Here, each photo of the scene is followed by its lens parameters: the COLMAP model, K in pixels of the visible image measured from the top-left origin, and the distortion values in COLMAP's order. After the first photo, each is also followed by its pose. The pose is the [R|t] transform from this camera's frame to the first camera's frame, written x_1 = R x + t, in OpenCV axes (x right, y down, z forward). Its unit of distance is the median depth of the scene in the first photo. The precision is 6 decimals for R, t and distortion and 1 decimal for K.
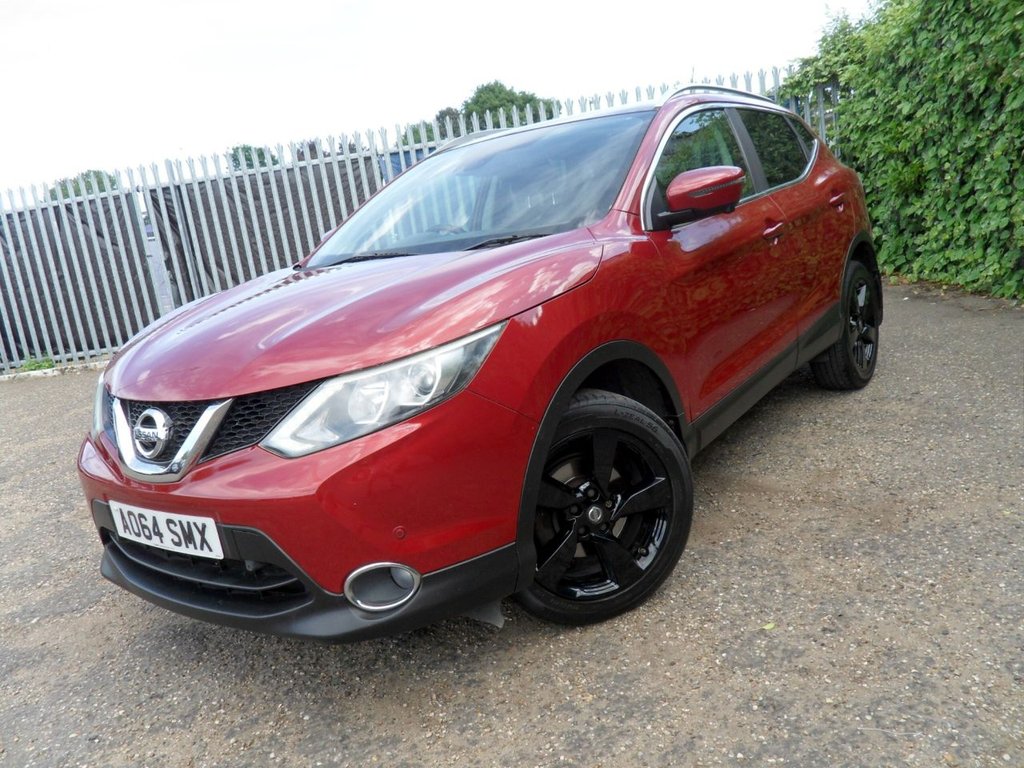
lens RADIAL K [[839.5, 0, 507.5], [0, 839.5, 392.6], [0, 0, 1]] dist [0.009821, -0.060682]
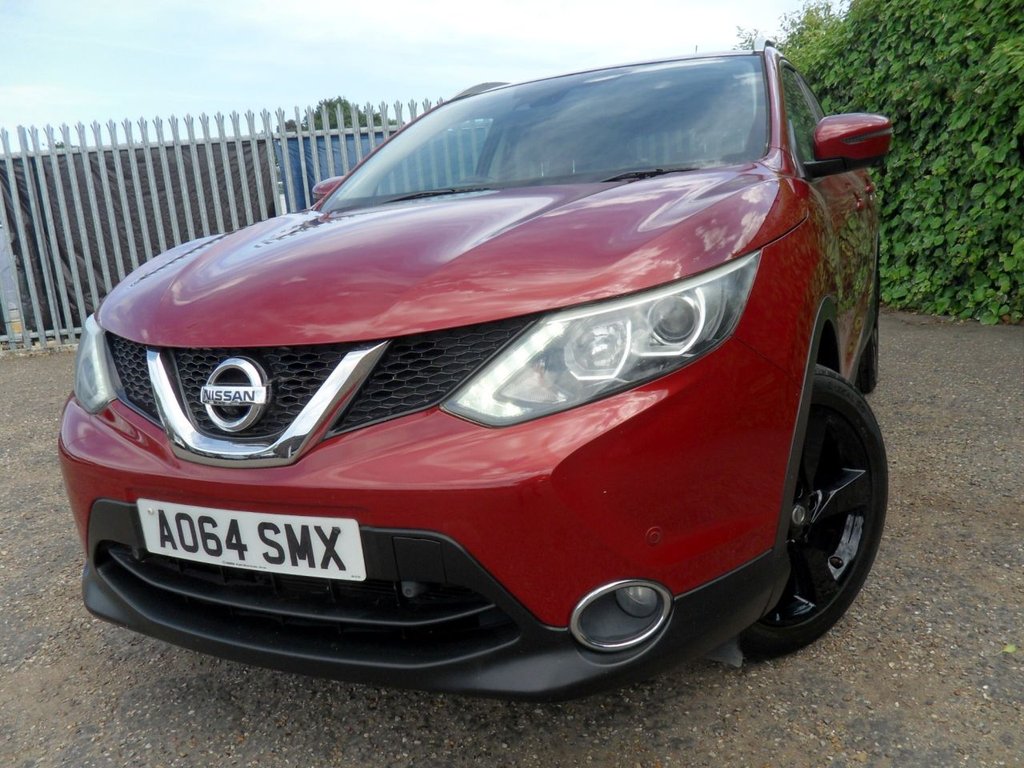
lens RADIAL K [[839.5, 0, 505.3], [0, 839.5, 388.1], [0, 0, 1]] dist [0.009821, -0.060682]
pose [[0.980424, 0.023167, 0.195531, -0.086155], [-0.016496, 0.999227, -0.035676, 0.015876], [-0.196206, 0.031752, 0.980048, 0.075377]]
